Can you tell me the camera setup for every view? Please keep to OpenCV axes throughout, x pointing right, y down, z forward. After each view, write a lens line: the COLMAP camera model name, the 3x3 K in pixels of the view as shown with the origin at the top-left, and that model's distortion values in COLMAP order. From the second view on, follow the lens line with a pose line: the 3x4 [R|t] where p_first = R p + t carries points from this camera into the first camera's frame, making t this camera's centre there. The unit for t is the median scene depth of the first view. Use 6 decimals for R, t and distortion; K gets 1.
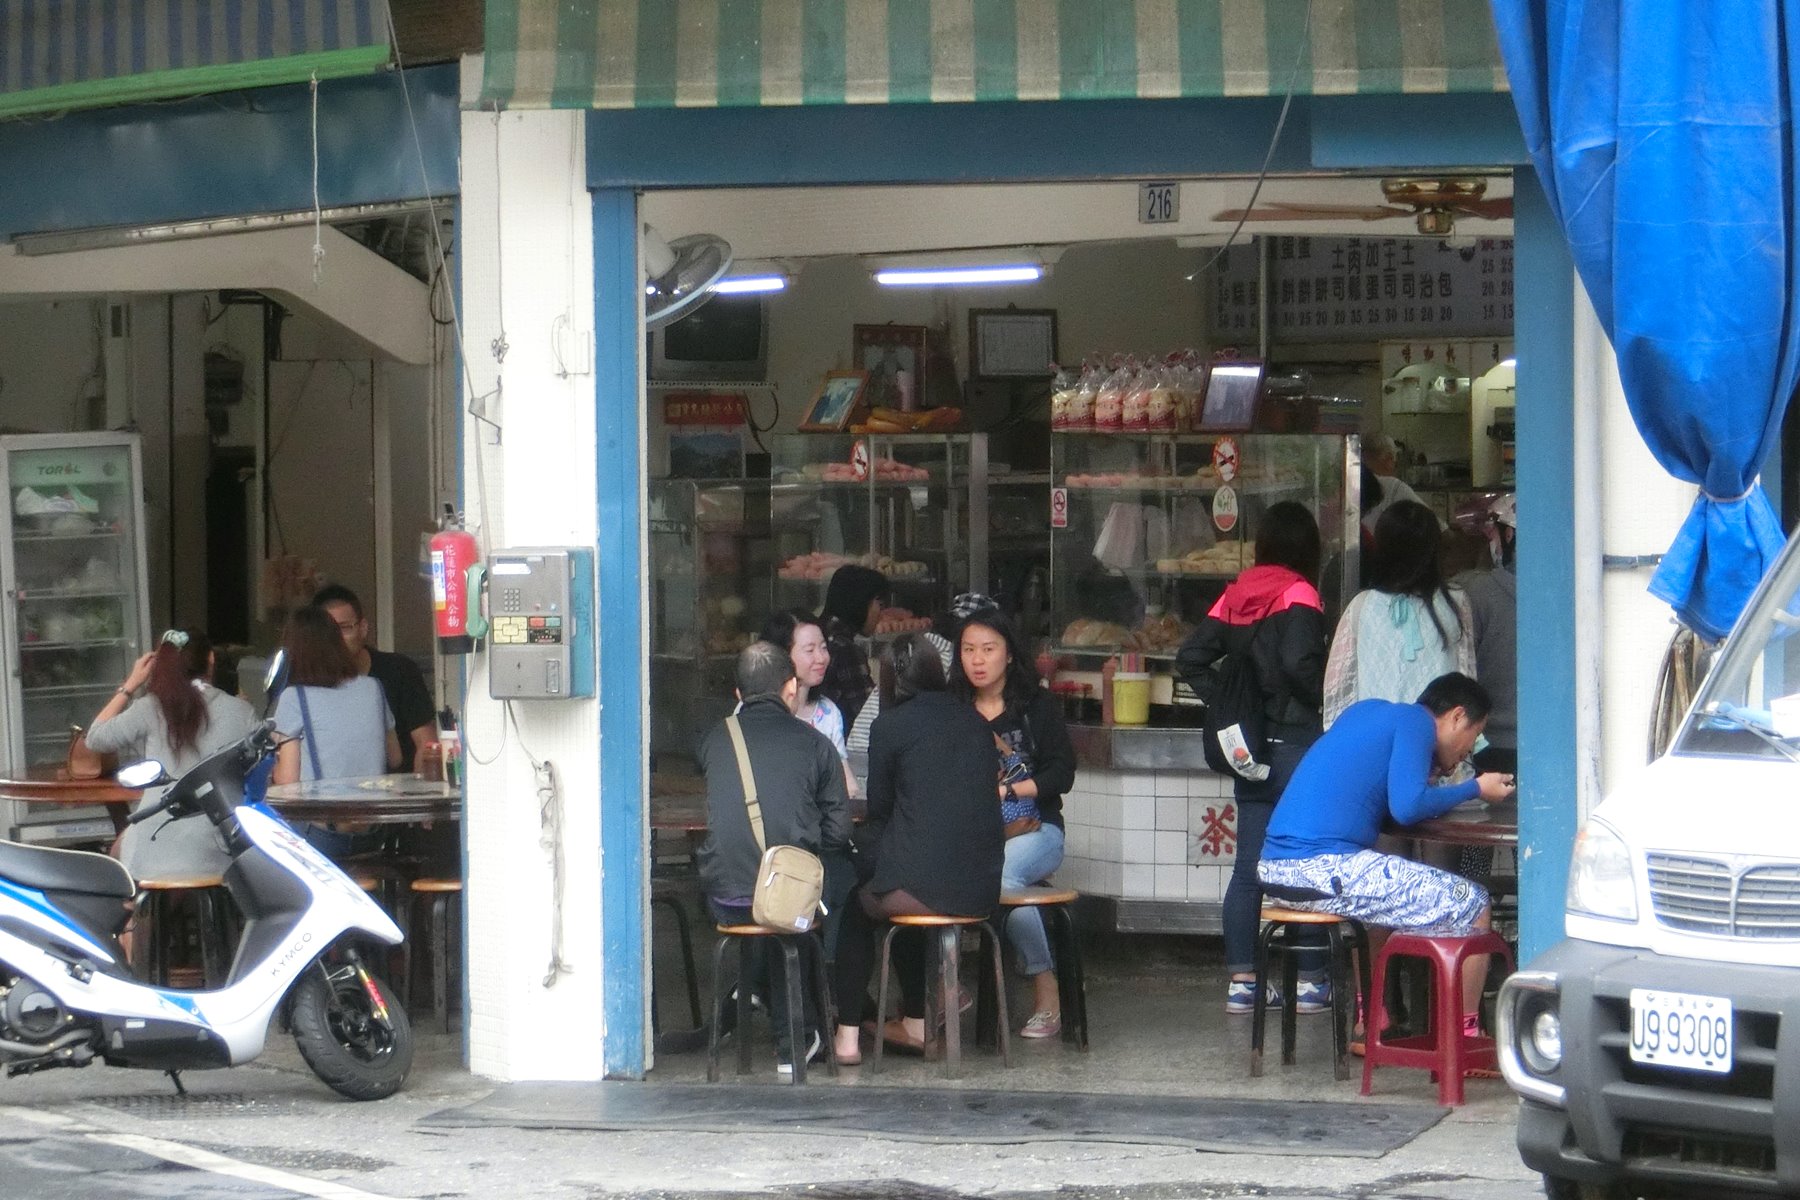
lens RADIAL K [[6481.6, 0, 900.0], [0, 6481.6, 600.0], [0, 0, 1]] dist [0.203036, -7.991153]
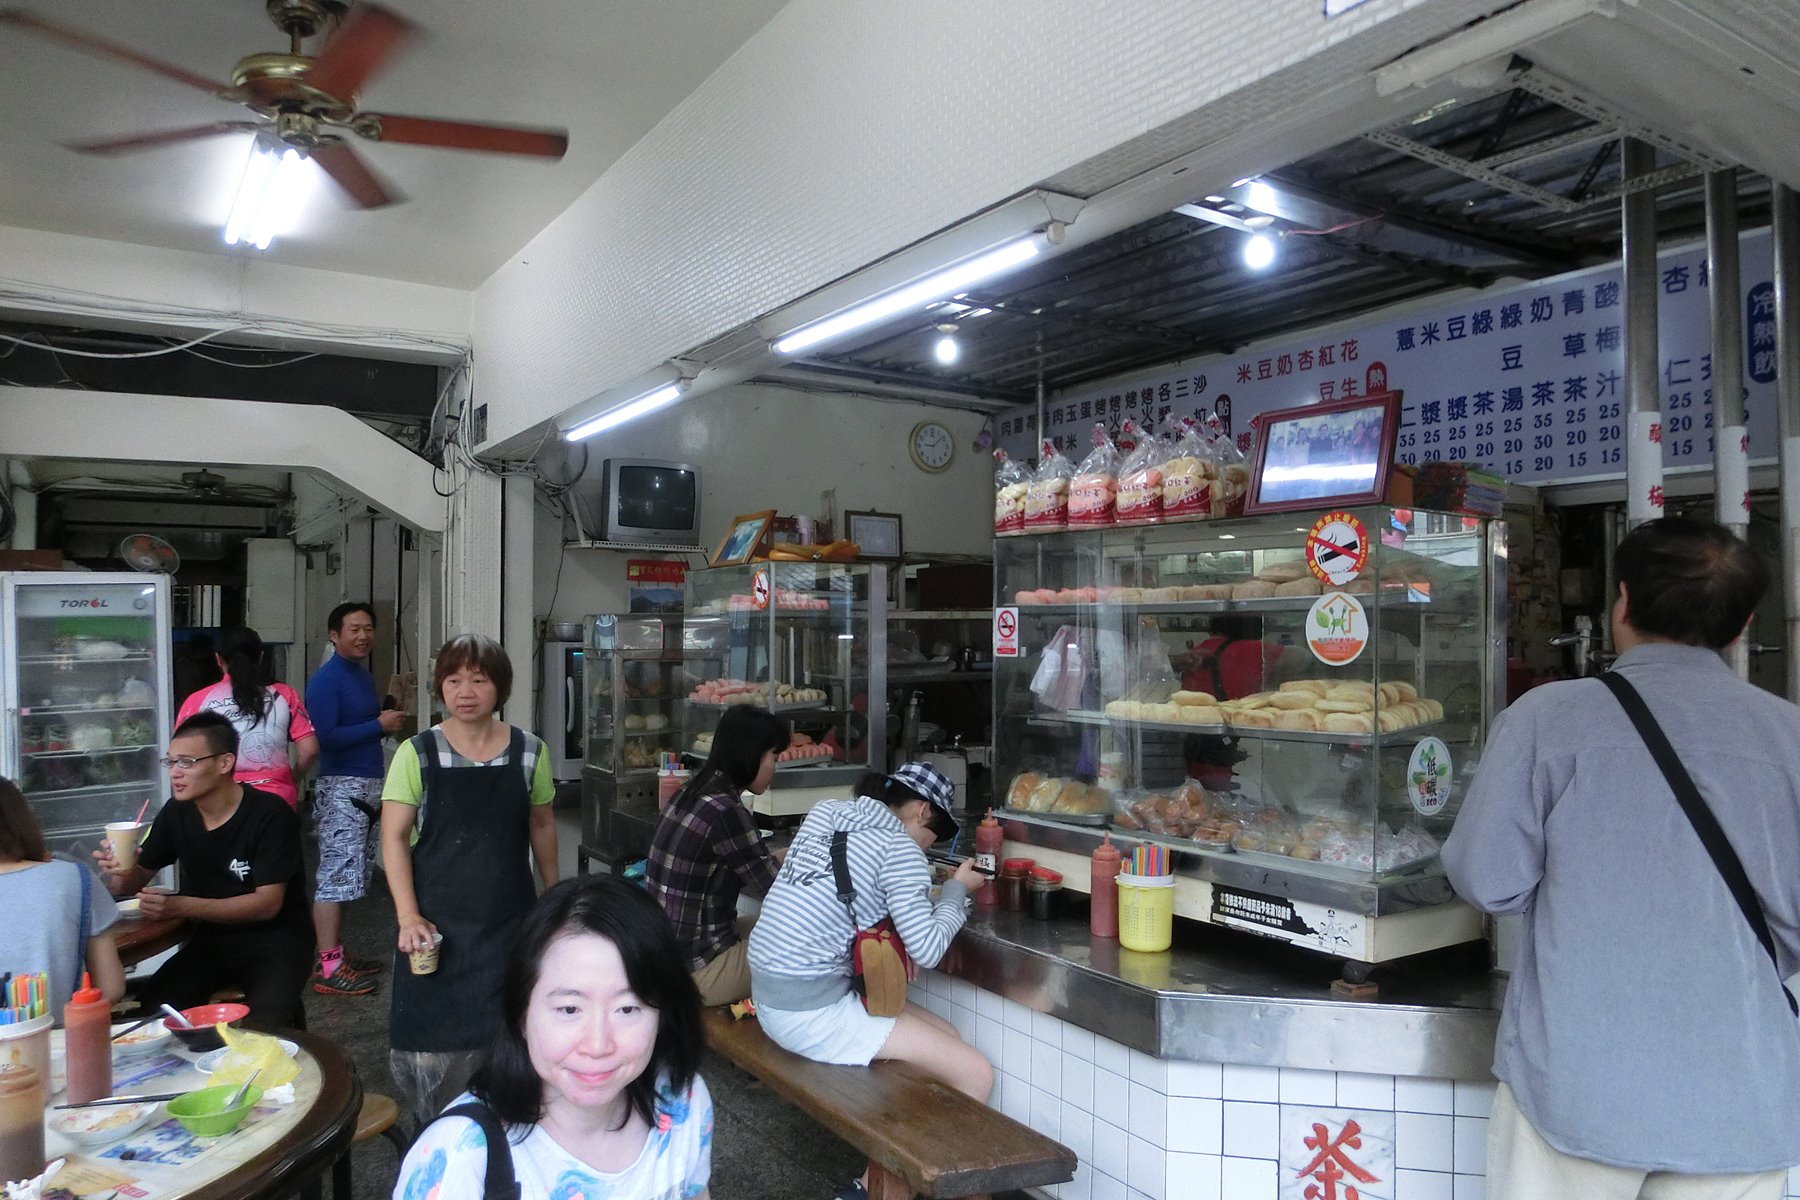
lens RADIAL K [[1247.9, 0, 900.0], [0, 1247.9, 600.0], [0, 0, 1]] dist [-0.034371, 0.000544]
pose [[0.996308, 0.009431, 0.085334, -0.001258], [-0.004637, 0.998409, -0.056202, -0.009624], [-0.085728, 0.055598, 0.994766, 0.850591]]
